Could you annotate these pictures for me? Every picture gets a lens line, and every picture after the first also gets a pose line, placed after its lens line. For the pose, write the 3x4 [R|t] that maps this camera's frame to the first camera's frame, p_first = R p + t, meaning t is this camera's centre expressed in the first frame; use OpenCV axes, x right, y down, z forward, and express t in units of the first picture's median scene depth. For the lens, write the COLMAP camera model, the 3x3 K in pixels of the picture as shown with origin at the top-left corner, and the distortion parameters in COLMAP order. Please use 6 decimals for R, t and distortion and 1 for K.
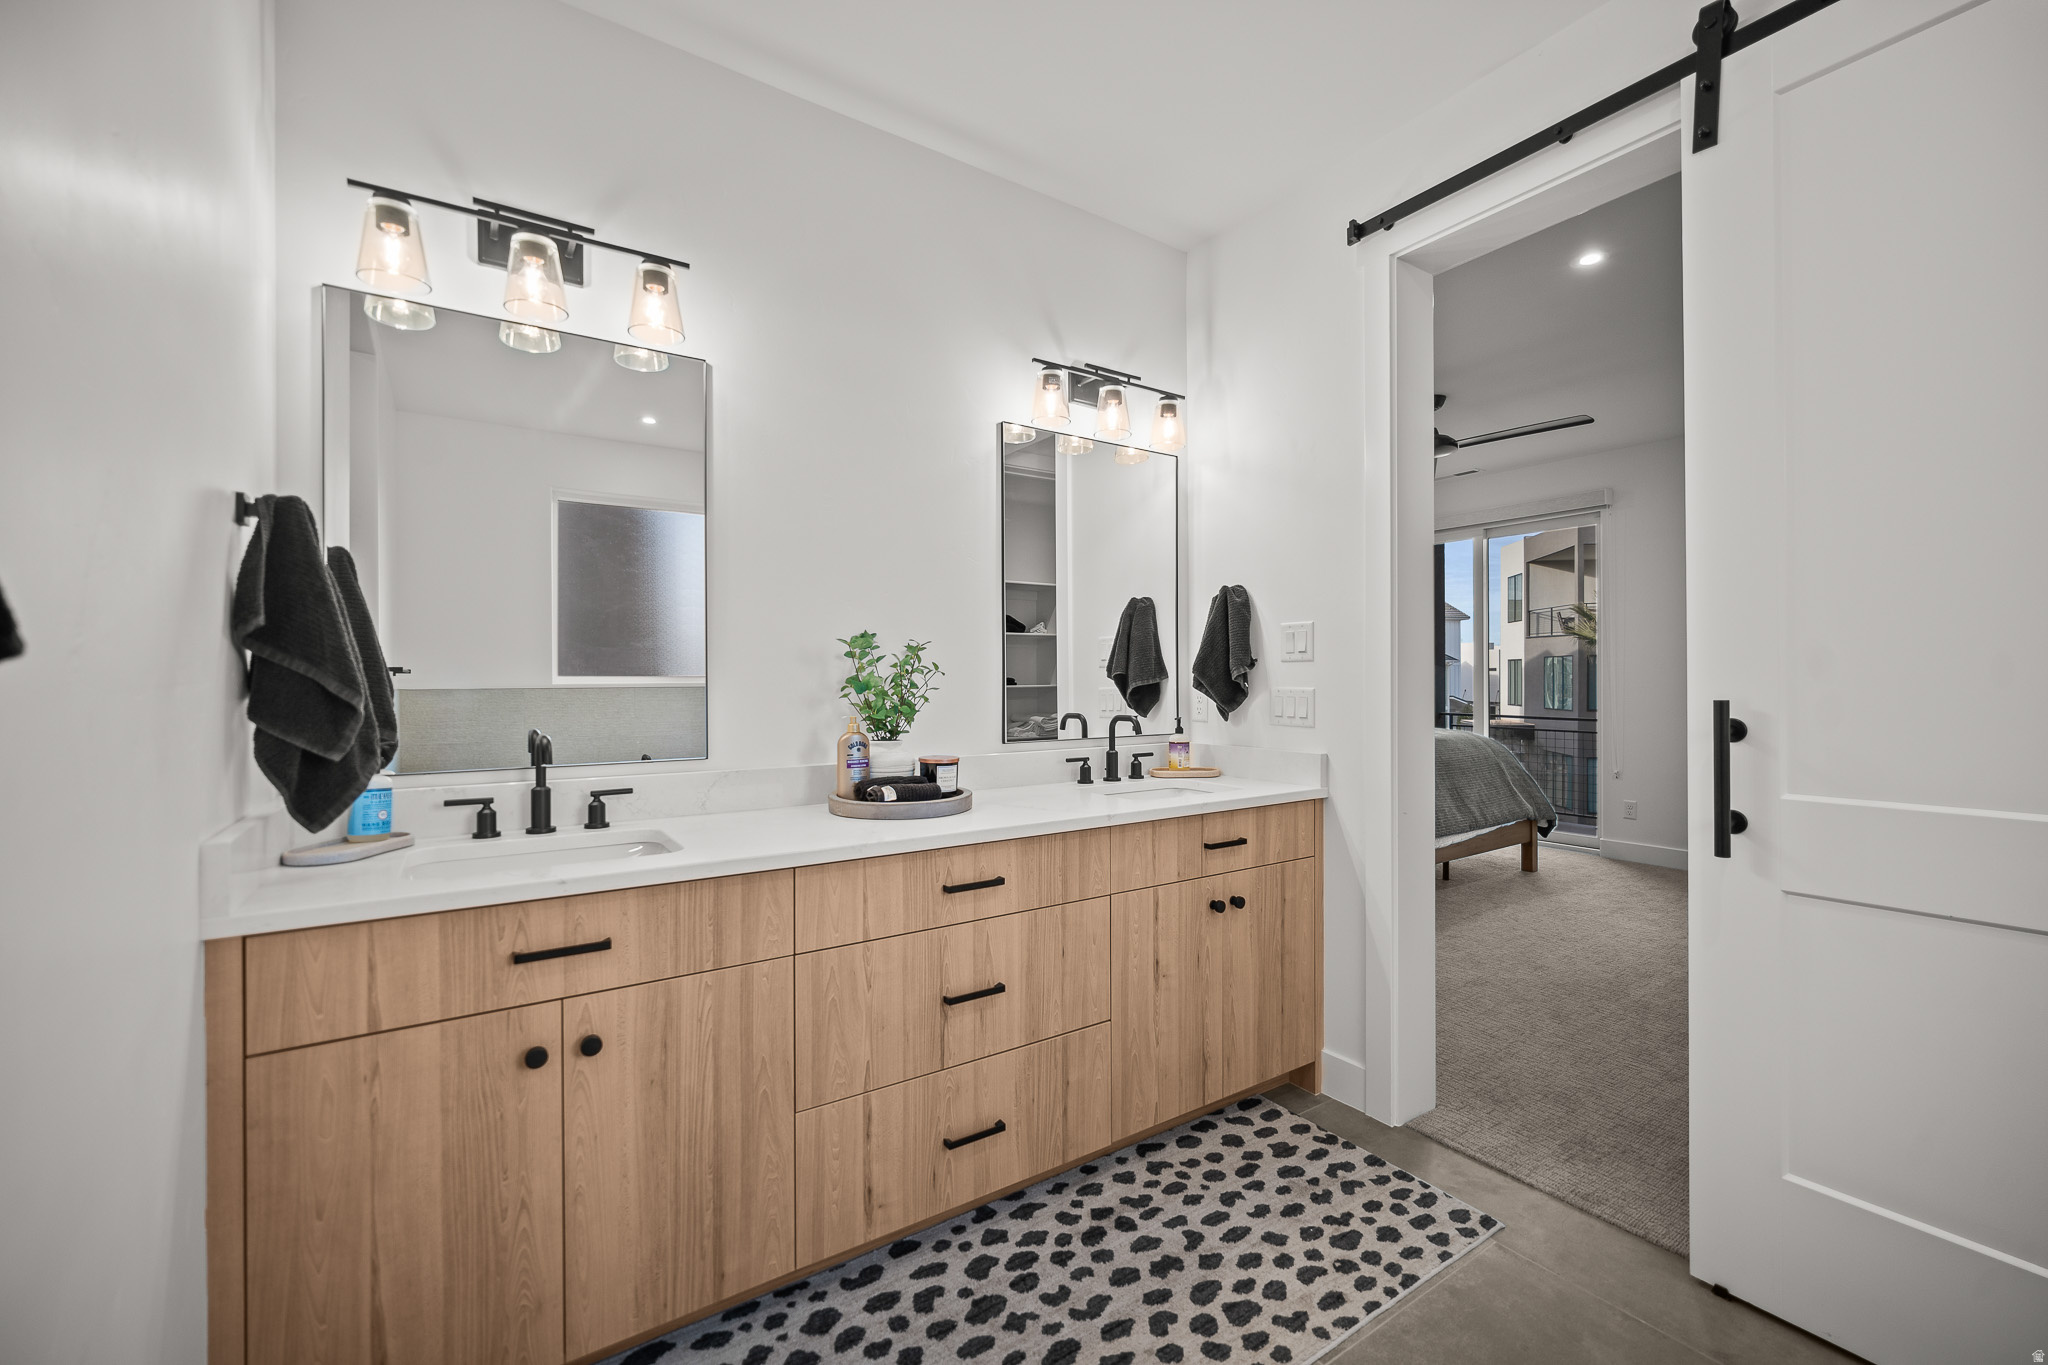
lens RADIAL K [[841.1, 0, 1042.1], [0, 841.1, 680.6], [0, 0, 1]] dist [-0.008986, 0.001083]
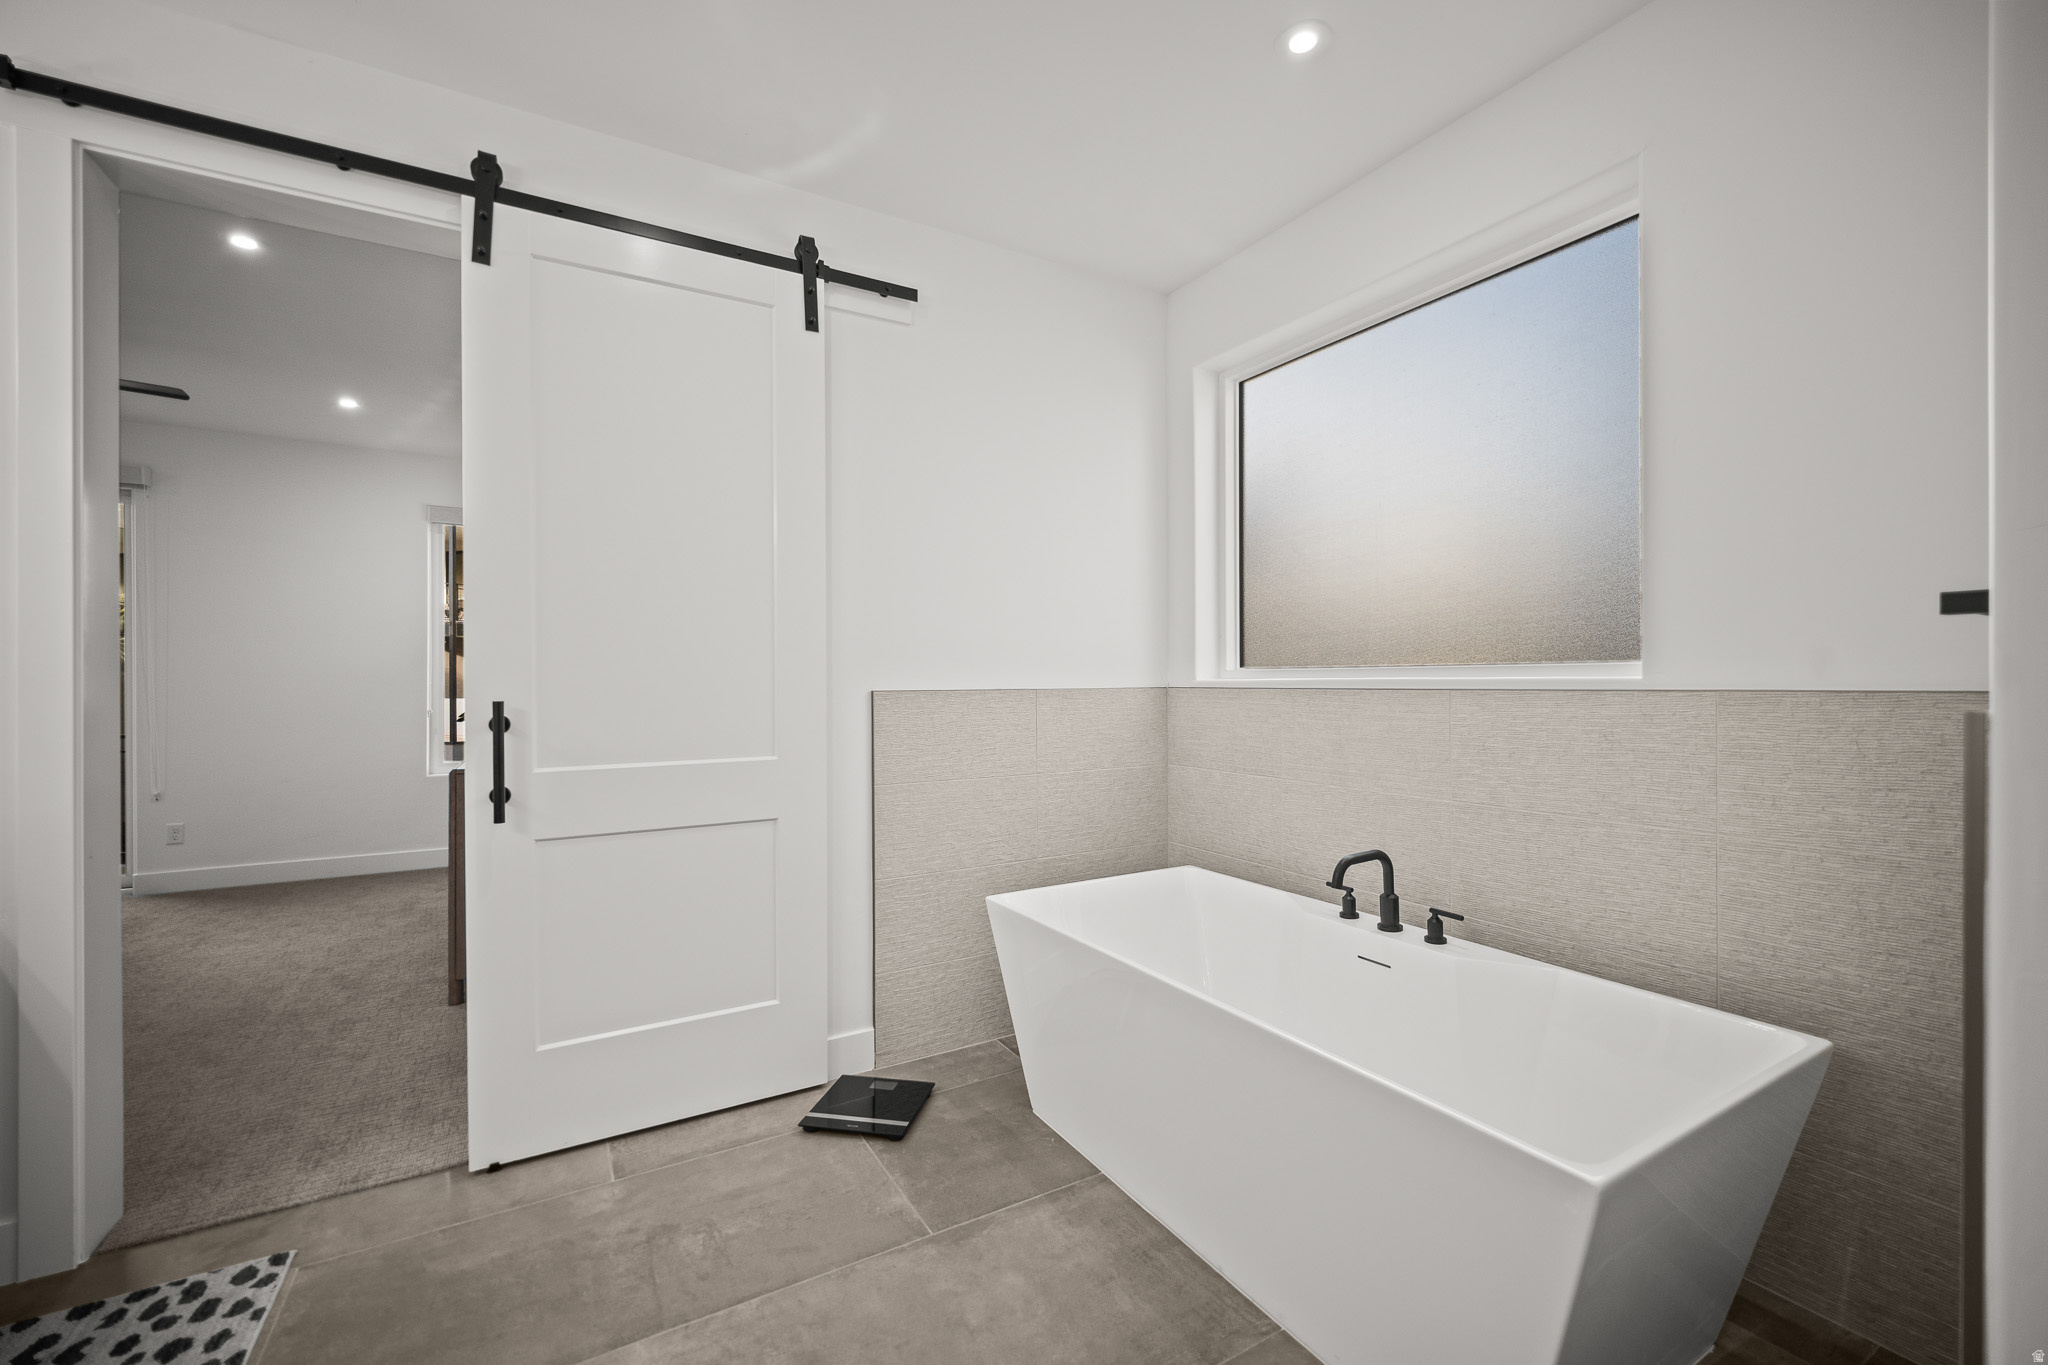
lens RADIAL K [[841.1, 0, 1035.6], [0, 841.1, 678.7], [0, 0, 1]] dist [-0.008986, 0.001083]
pose [[0.065282, 0.003836, 0.997859, -0.350925], [0.008504, 0.999954, -0.004401, 0.001119], [-0.997831, 0.008773, 0.065247, 0.076083]]
